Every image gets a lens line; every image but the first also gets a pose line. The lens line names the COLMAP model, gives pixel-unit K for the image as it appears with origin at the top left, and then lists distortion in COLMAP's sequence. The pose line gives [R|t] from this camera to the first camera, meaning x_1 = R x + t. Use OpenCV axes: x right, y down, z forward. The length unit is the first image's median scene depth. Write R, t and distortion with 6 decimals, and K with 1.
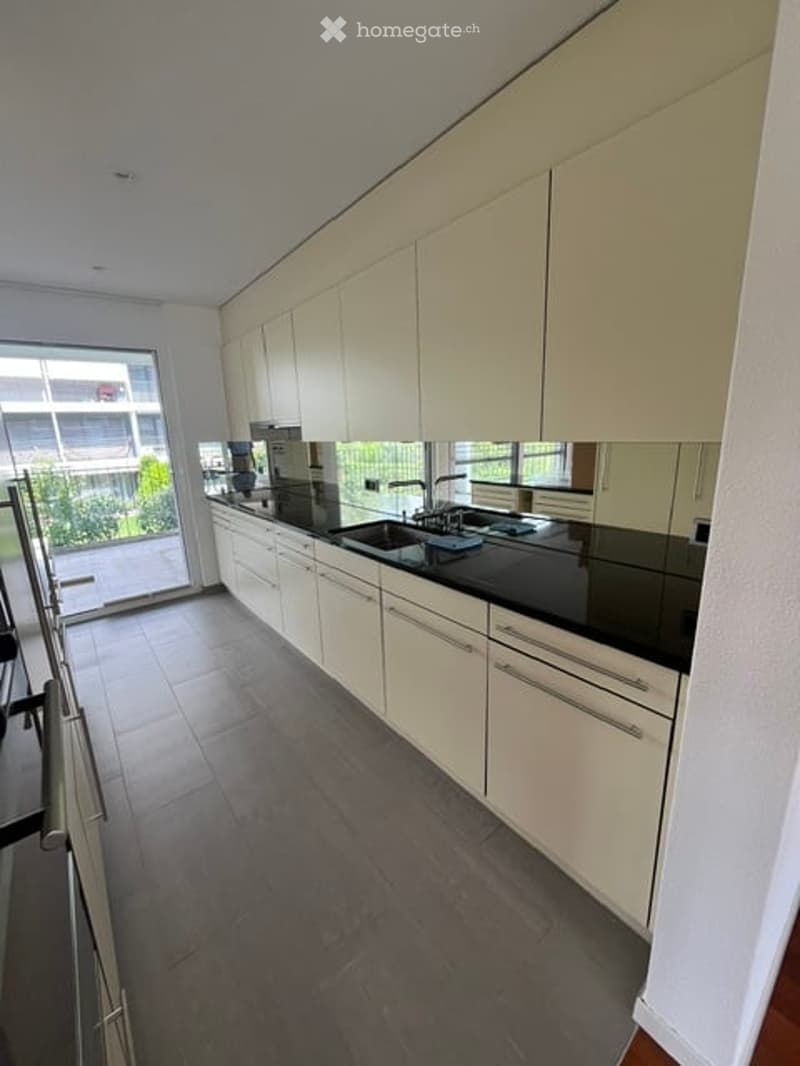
lens RADIAL K [[430.0, 0, 400.0], [0, 430.0, 533.0], [0, 0, 1]] dist [0.000607, 0.000109]
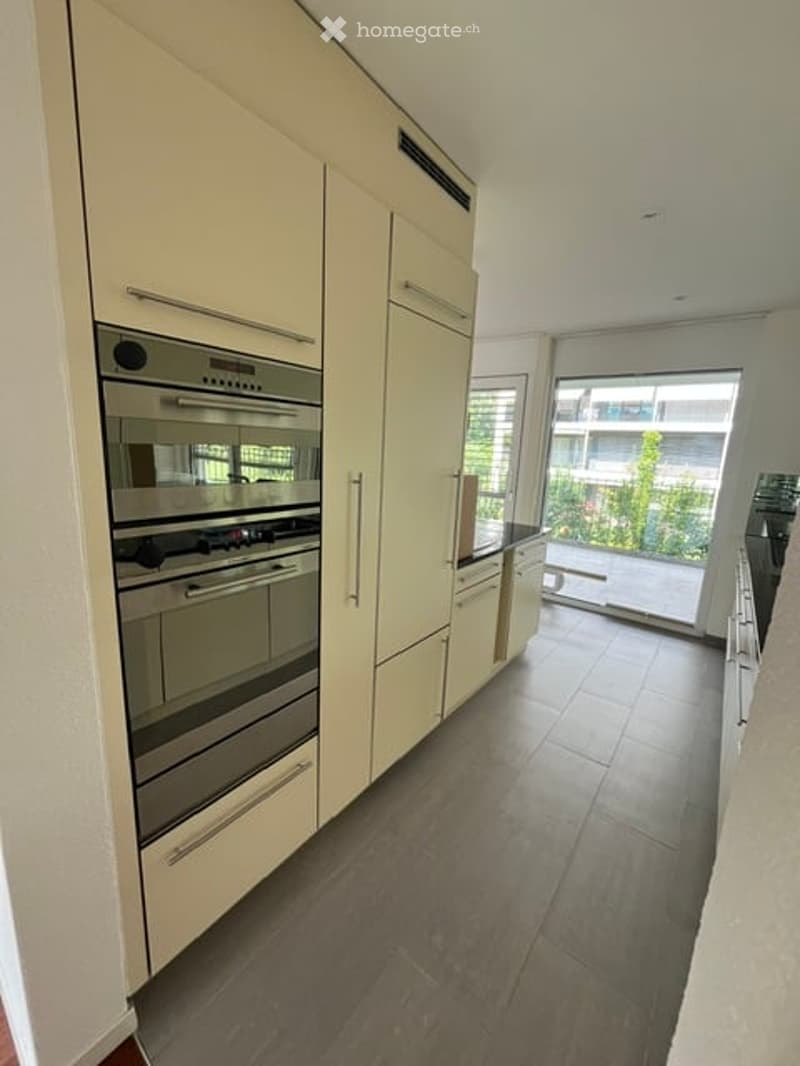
lens RADIAL K [[430.0, 0, 400.0], [0, 430.0, 533.0], [0, 0, 1]] dist [0.000607, 0.000109]
pose [[0.230615, 0.236729, -0.943809, 0.173830], [-0.280793, 0.944881, 0.168388, -0.039744], [0.931650, 0.226182, 0.284376, 0.152905]]
